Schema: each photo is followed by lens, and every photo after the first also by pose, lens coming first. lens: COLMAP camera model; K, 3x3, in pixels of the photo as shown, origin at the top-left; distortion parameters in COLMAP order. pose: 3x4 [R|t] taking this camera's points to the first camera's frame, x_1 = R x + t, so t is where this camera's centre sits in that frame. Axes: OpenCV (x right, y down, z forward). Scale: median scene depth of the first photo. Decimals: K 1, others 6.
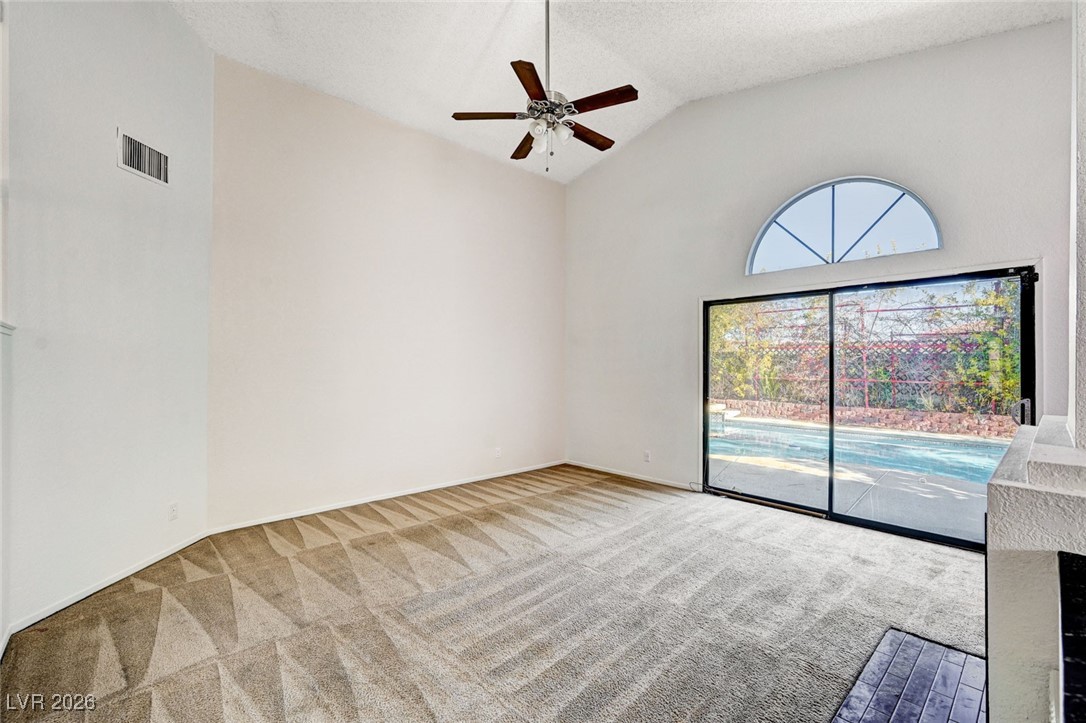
lens RADIAL K [[468.4, 0, 543.0], [0, 468.4, 361.5], [0, 0, 1]] dist [-0.000609, -0.000116]
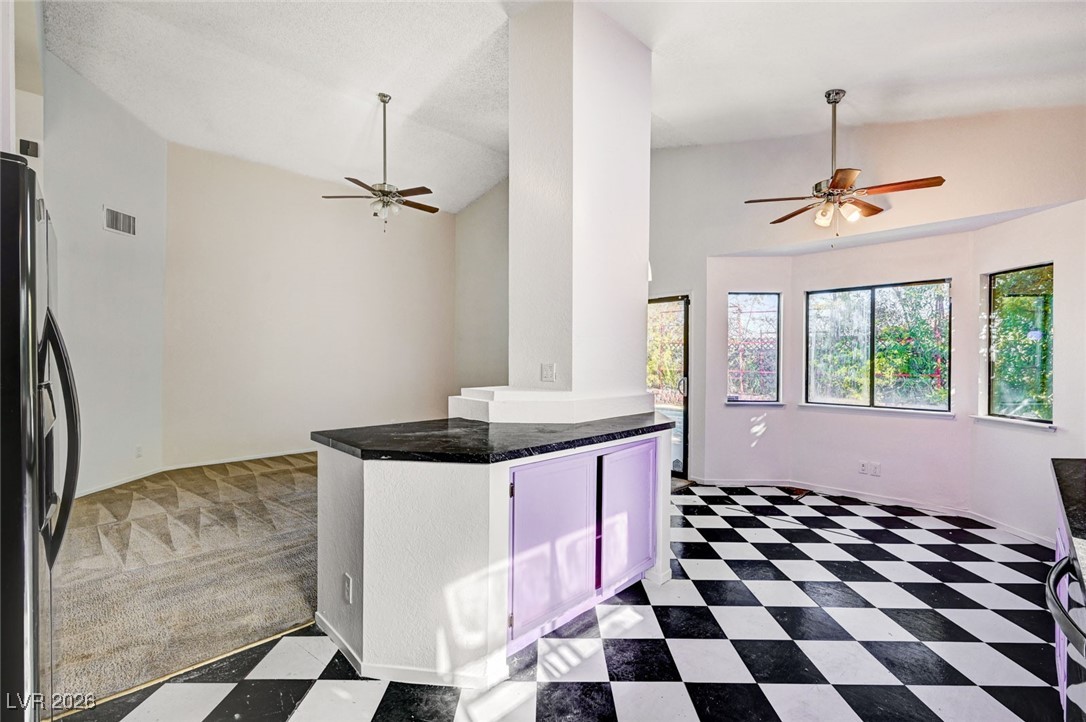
lens RADIAL K [[487.0, 0, 545.7], [0, 487.0, 358.1], [0, 0, 1]] dist [-0.001643, -0.000187]
pose [[0.999163, 0.003957, 0.040723, 0.389705], [-0.004210, 0.999972, 0.006129, 0.003943], [-0.040697, -0.006296, 0.999152, -0.528142]]
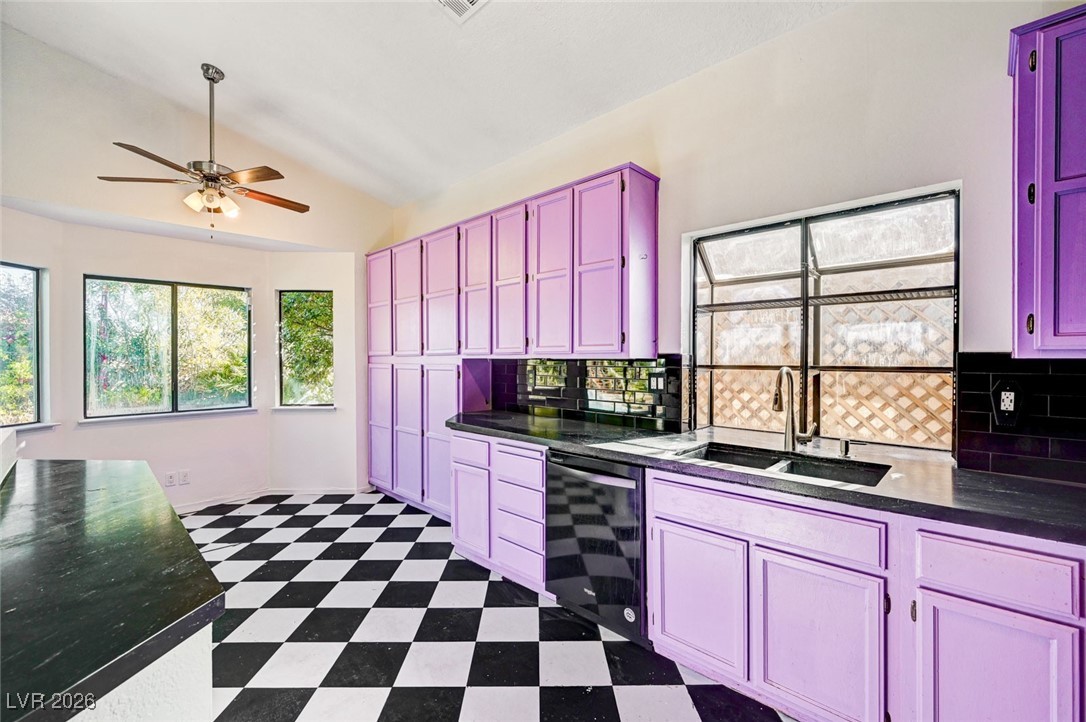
lens RADIAL K [[461.2, 0, 543.0], [0, 461.2, 361.0], [0, 0, 1]] dist [-0.004745, 0.000043]
pose [[-0.065961, -0.006022, 0.997804, 0.135753], [-0.001130, 0.999982, 0.005961, 0.003166], [-0.997822, -0.000735, -0.065966, -0.140831]]
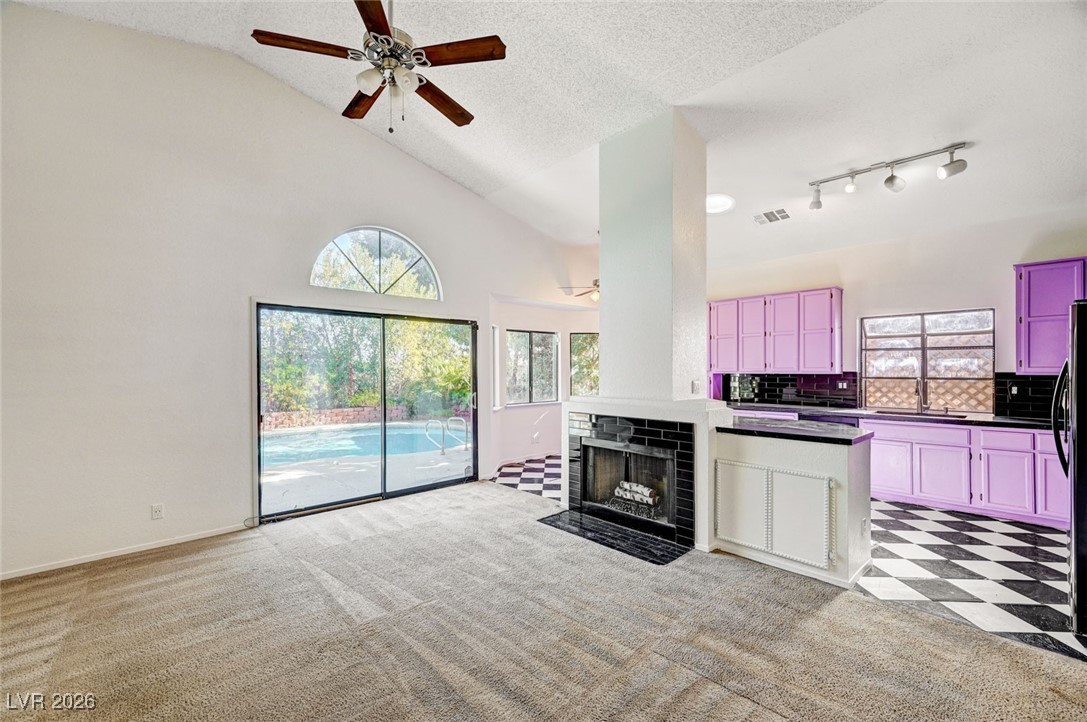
lens RADIAL K [[449.7, 0, 531.7], [0, 449.7, 368.3], [0, 0, 1]] dist [0.001486, -0.000062]
pose [[-0.003890, 0.004039, 0.999984, -0.604642], [-0.001381, 0.999991, -0.004044, -0.006897], [-0.999991, -0.001397, -0.003884, 0.628206]]
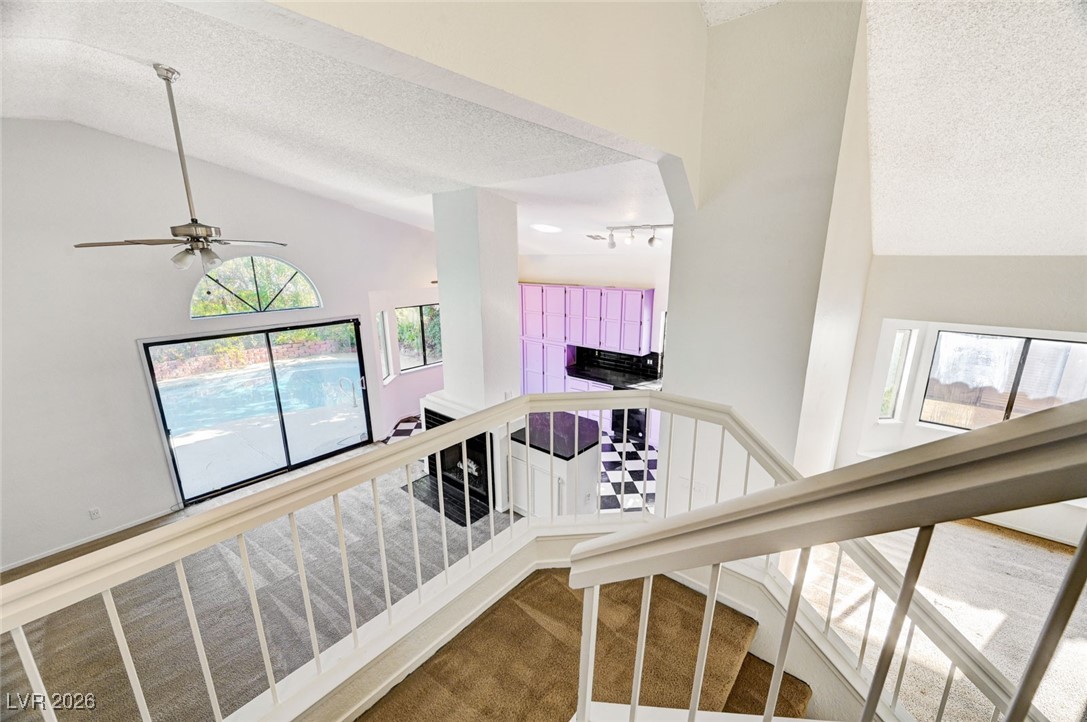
lens RADIAL K [[434.3, 0, 548.5], [0, 434.3, 363.3], [0, 0, 1]] dist [-0.000520, -0.000271]
pose [[-0.132487, -0.241681, 0.961269, -0.887430], [0.002713, 0.969726, 0.244181, -0.398973], [-0.991181, 0.034959, -0.127821, 0.298772]]
